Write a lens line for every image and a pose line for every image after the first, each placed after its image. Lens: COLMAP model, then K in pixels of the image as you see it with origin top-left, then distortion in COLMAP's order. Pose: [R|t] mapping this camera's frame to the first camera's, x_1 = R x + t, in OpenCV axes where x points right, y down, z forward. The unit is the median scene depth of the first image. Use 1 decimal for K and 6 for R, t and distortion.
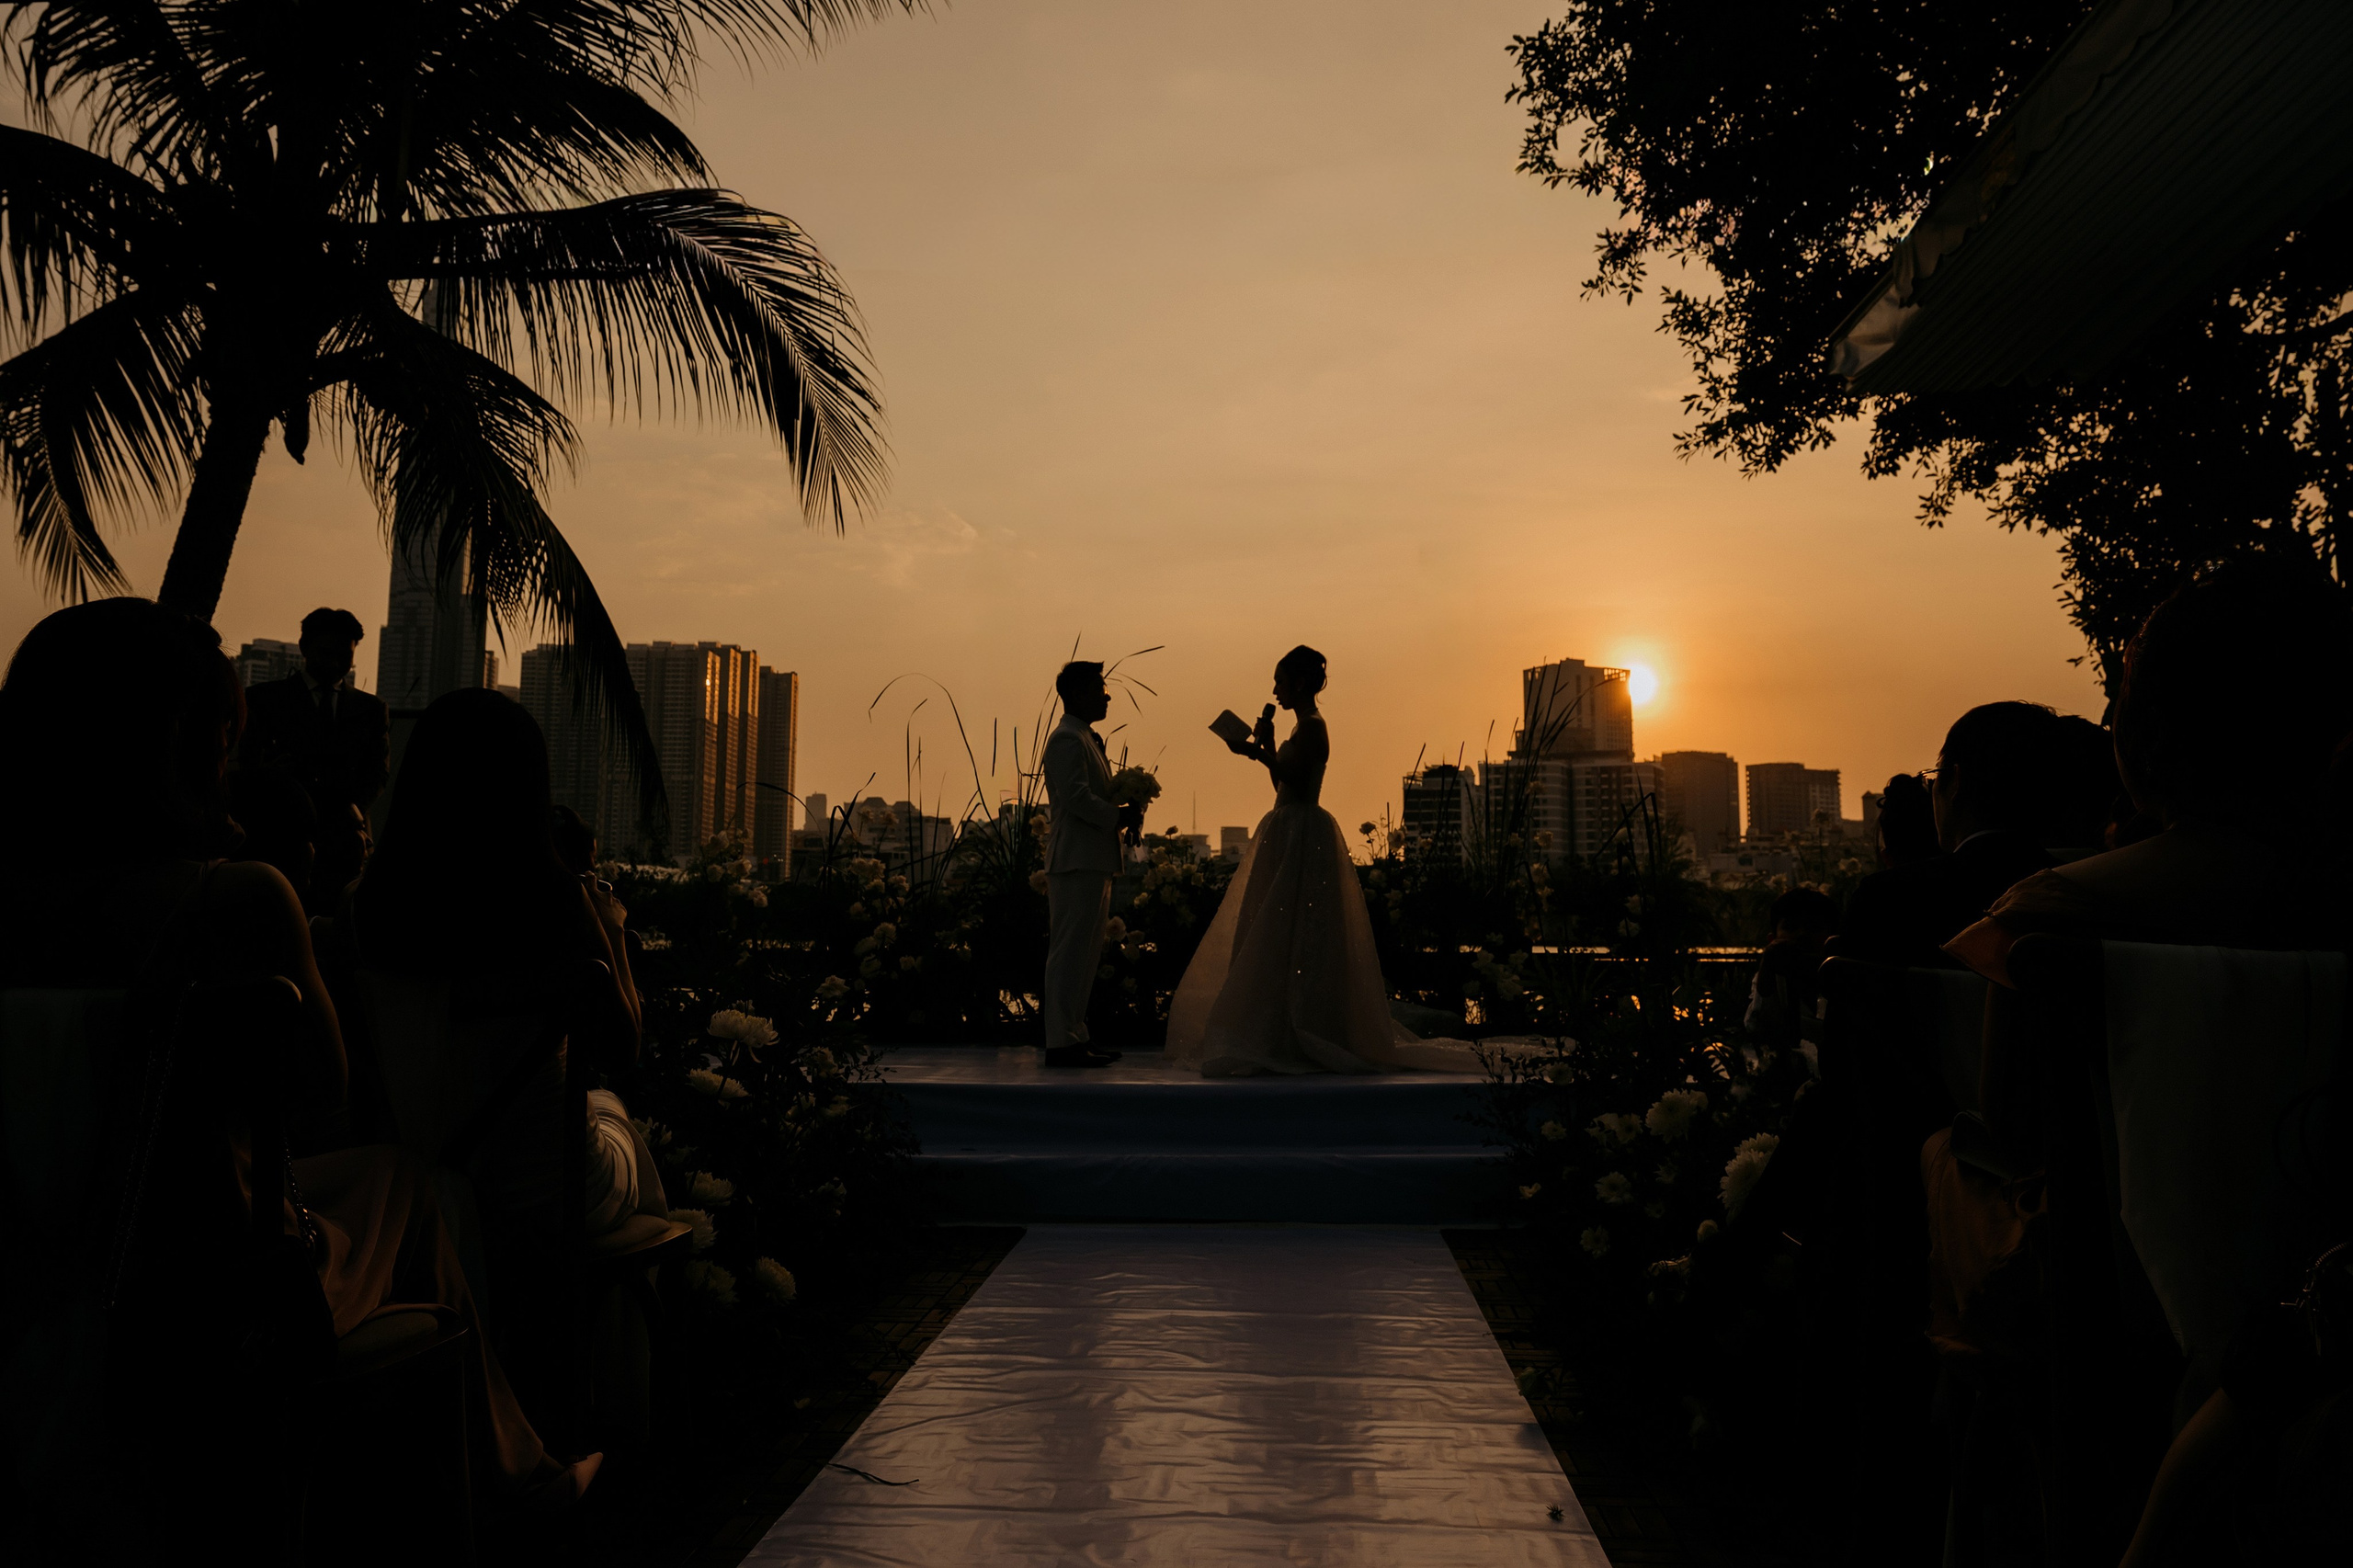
lens RADIAL K [[1698.4, 0, 1134.3], [0, 1698.4, 747.0], [0, 0, 1]] dist [0.001589, 0.015456]
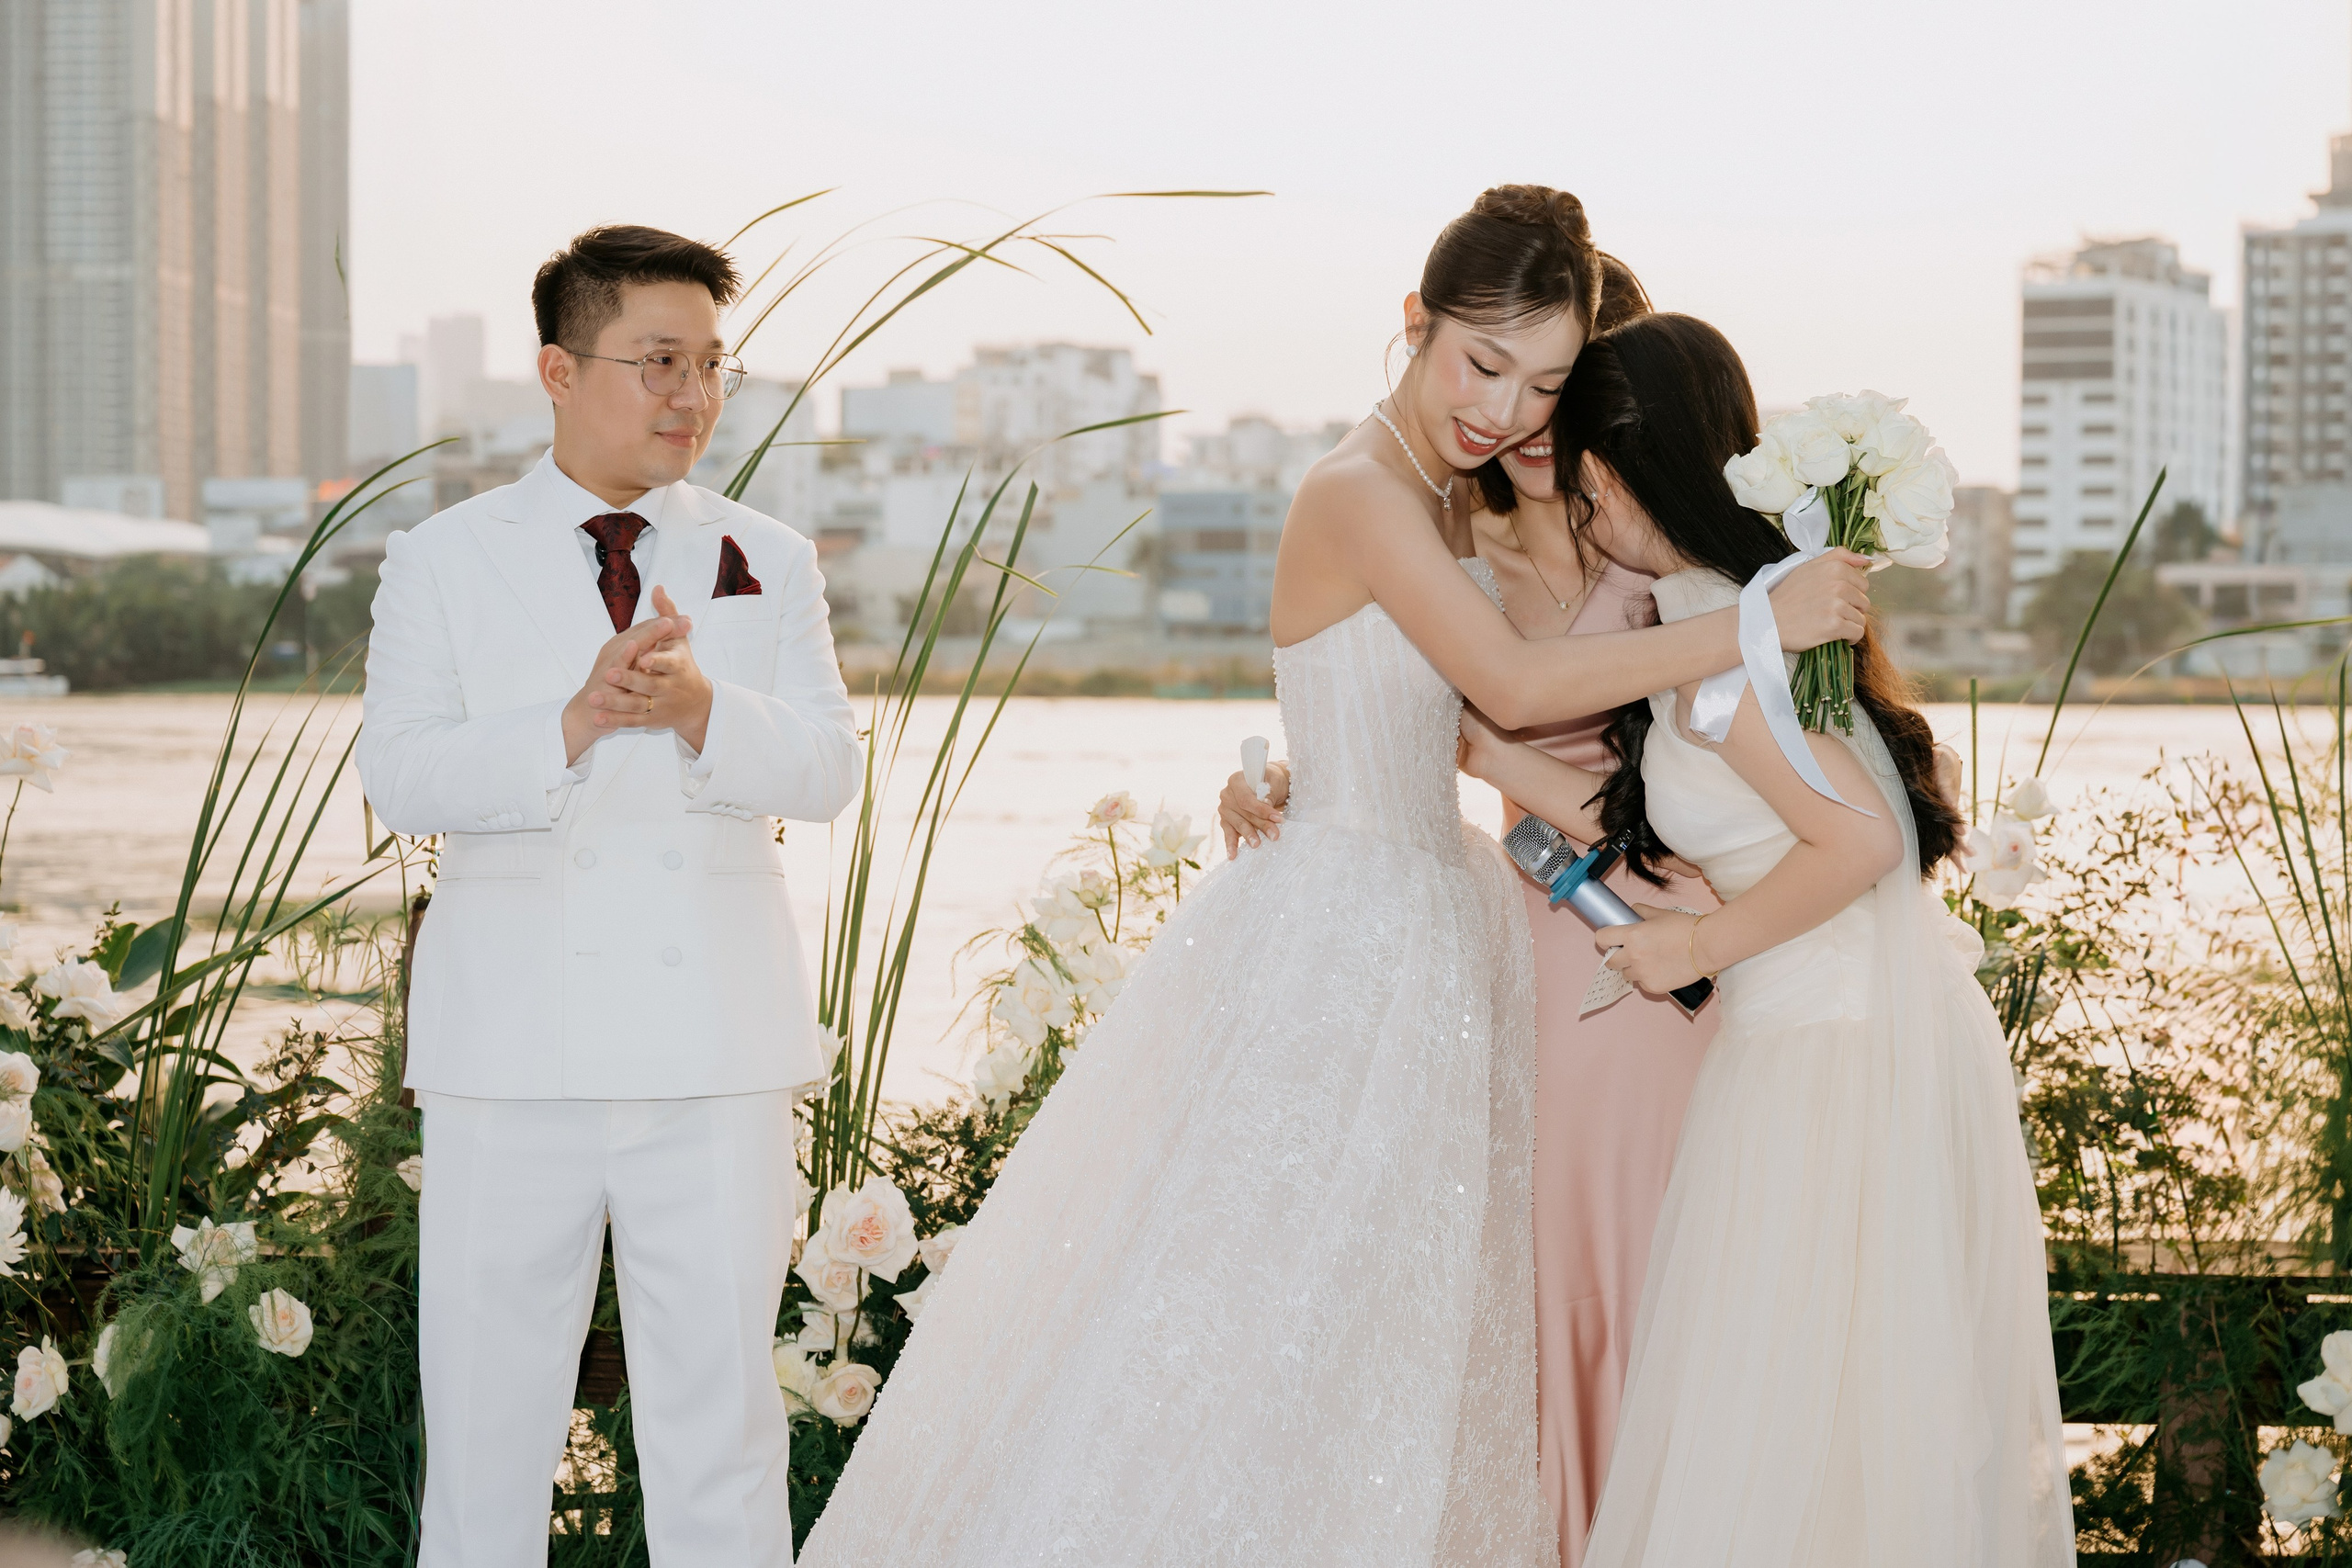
lens RADIAL K [[4491.6, 0, 1121.3], [0, 4491.6, 716.8], [0, 0, 1]] dist [0.006719, 0.000000]
pose [[0.999212, -0.002341, -0.039627, 0.029581], [0.007001, 0.993003, 0.117878, -0.024353], [0.039074, -0.118063, 0.992237, 0.199831]]
